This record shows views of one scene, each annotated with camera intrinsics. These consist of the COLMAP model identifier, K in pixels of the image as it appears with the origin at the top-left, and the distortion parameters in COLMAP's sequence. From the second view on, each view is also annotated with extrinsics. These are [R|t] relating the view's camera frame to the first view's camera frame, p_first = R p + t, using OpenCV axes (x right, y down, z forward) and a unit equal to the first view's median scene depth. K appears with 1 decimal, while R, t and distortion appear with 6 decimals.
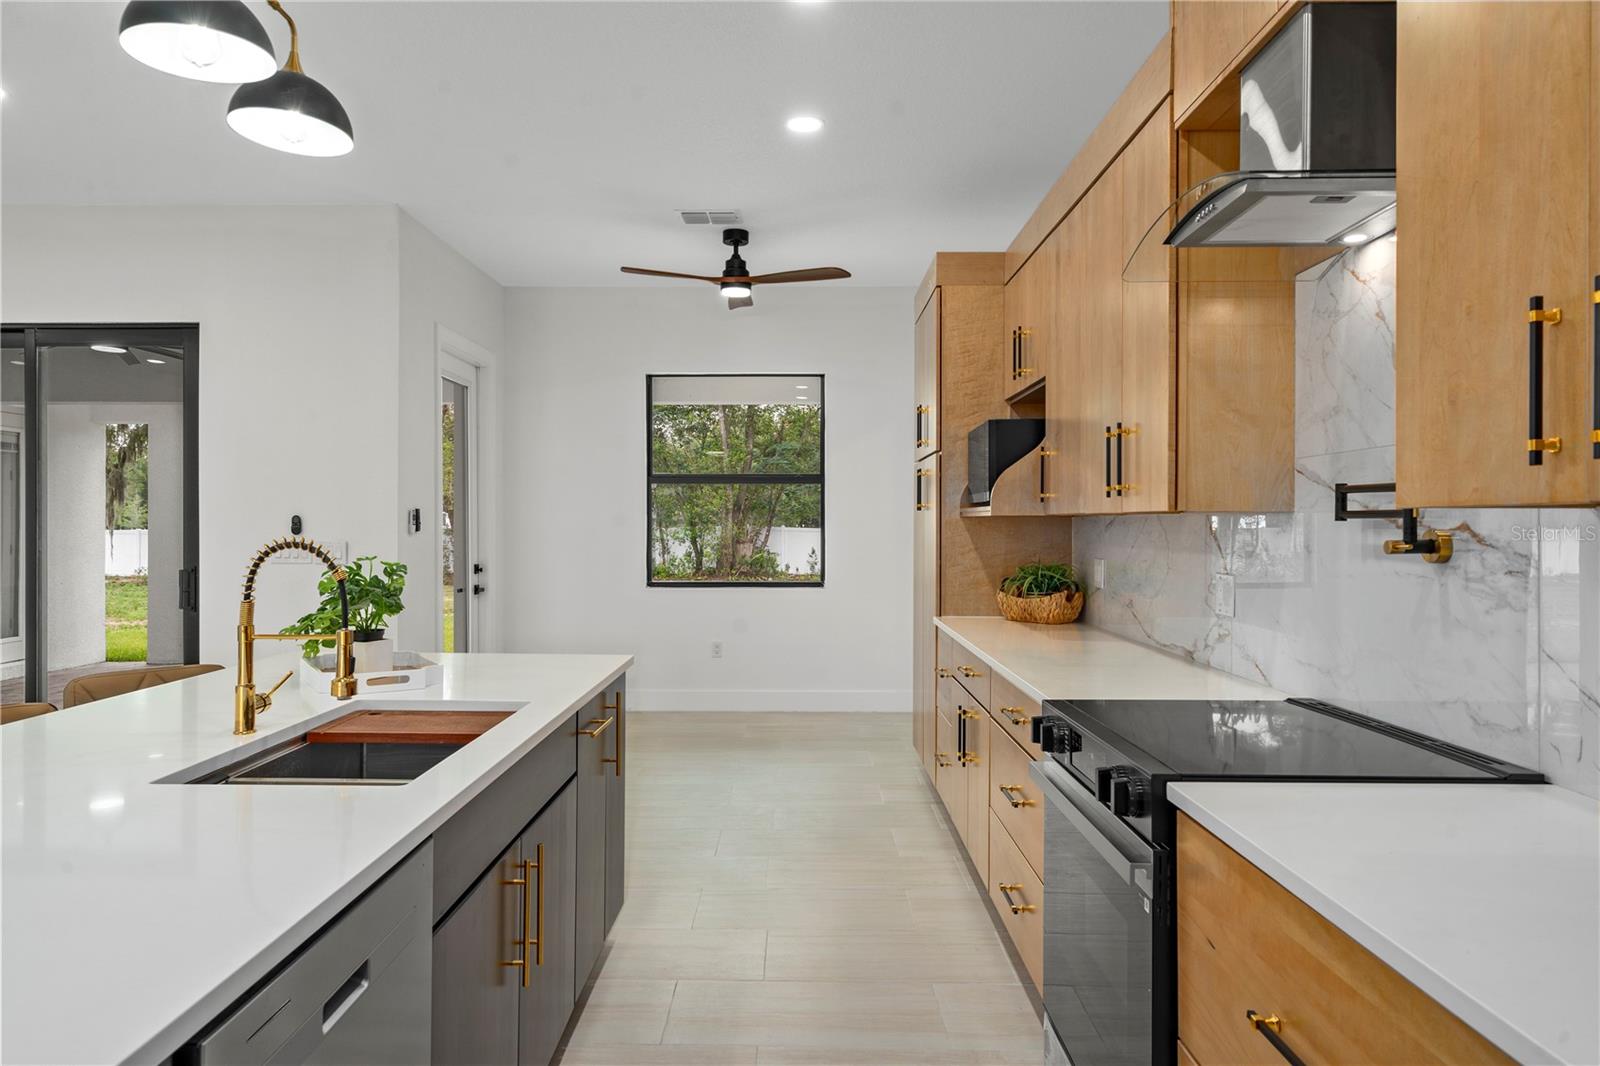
lens RADIAL K [[976.4, 0, 800.0], [0, 976.4, 533.0], [0, 0, 1]] dist [-0.019623, 0.000841]
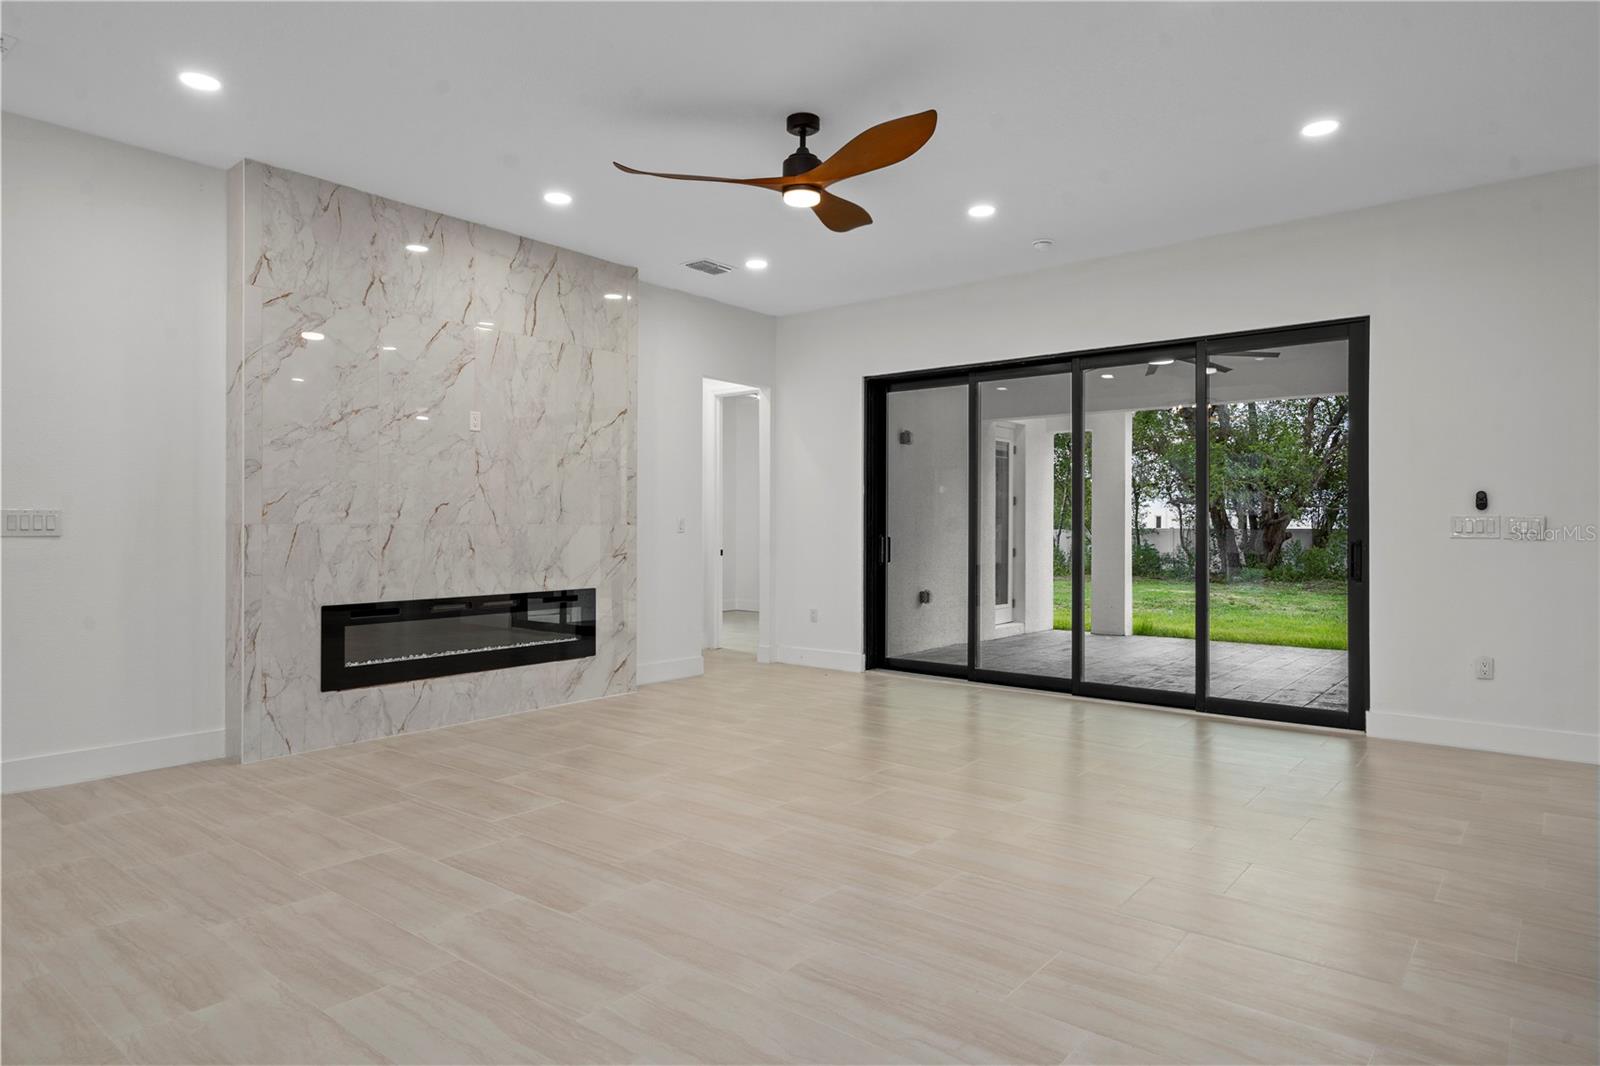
lens RADIAL K [[945.1, 0, 794.1], [0, 945.1, 525.3], [0, 0, 1]] dist [0.001335, 0.000858]
pose [[0.770384, -0.001408, -0.637578, -0.403161], [-0.007038, 0.999918, -0.010713, 0.029987], [0.637541, 0.012740, 0.770311, -0.201982]]
